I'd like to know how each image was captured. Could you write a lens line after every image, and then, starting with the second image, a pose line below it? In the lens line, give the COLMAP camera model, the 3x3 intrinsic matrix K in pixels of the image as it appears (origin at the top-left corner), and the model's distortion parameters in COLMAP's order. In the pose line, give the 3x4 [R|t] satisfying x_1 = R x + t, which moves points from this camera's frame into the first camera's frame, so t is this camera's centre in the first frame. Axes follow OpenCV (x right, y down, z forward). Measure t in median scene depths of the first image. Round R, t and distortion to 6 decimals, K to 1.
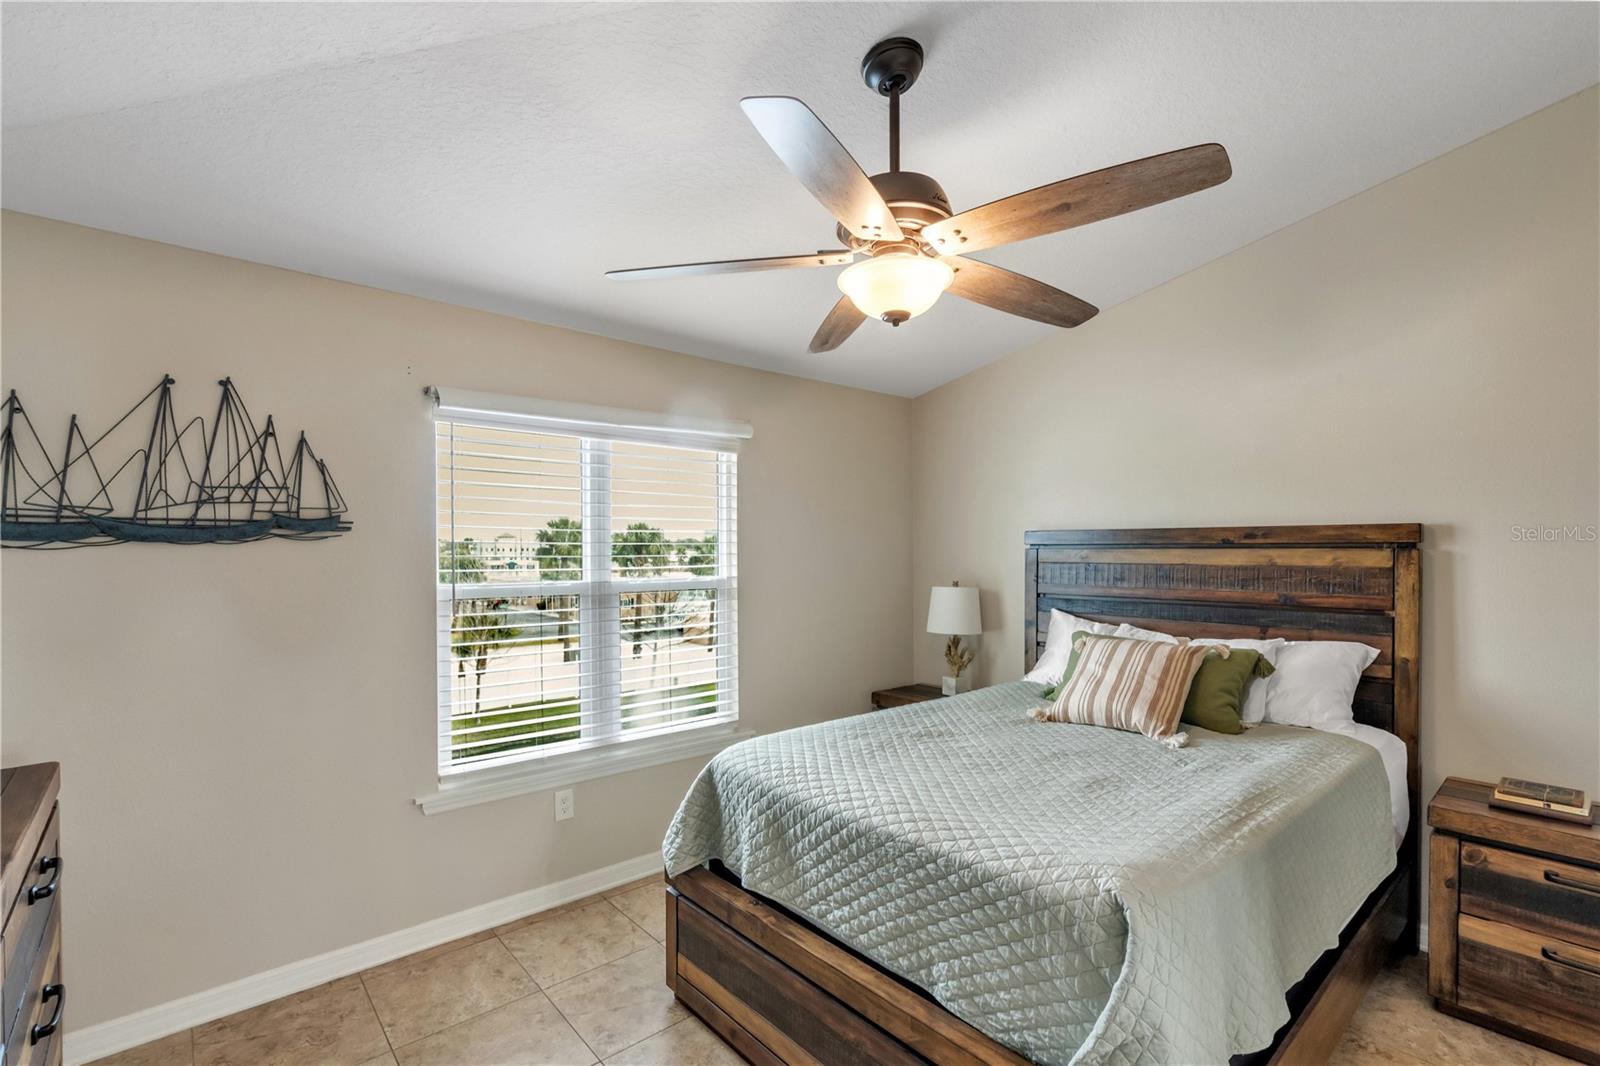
lens RADIAL K [[732.1, 0, 812.6], [0, 732.1, 556.3], [0, 0, 1]] dist [-0.002518, 0.001546]
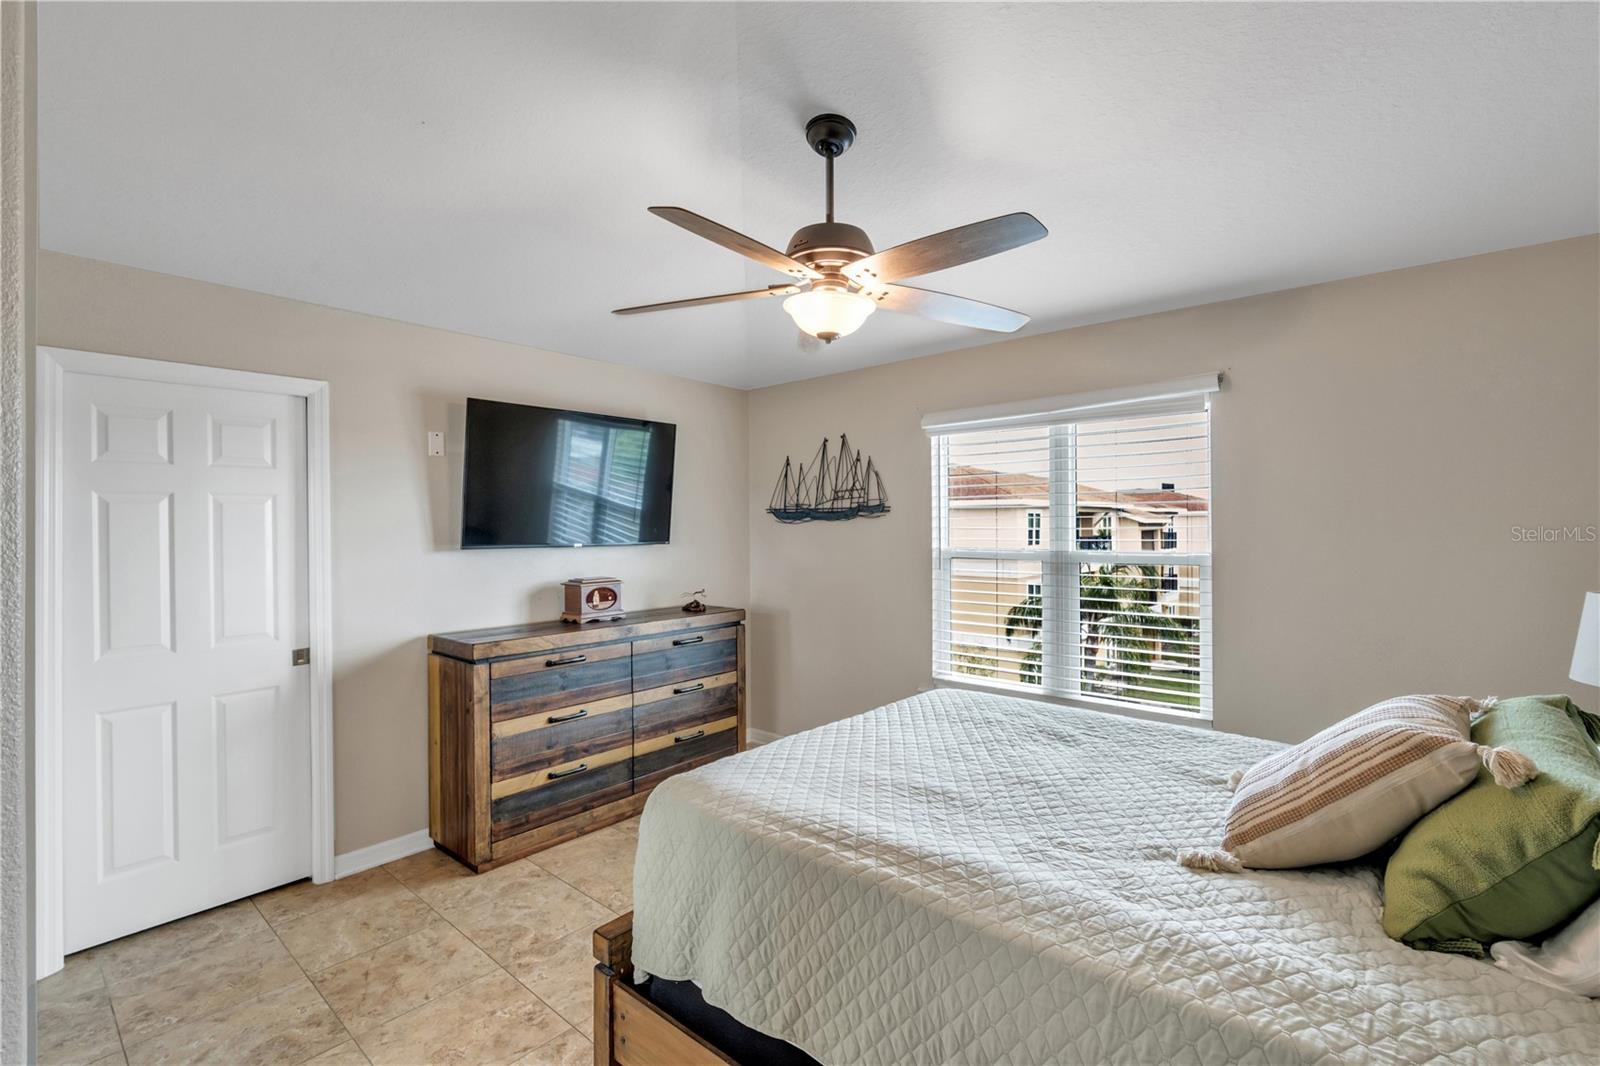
lens RADIAL K [[732.1, 0, 802.2], [0, 732.1, 529.1], [0, 0, 1]] dist [-0.002518, 0.001546]
pose [[0.124842, 0.008052, -0.992144, 1.084261], [-0.007447, 0.999947, 0.007178, -0.007273], [0.992149, 0.006493, 0.124895, 0.650144]]
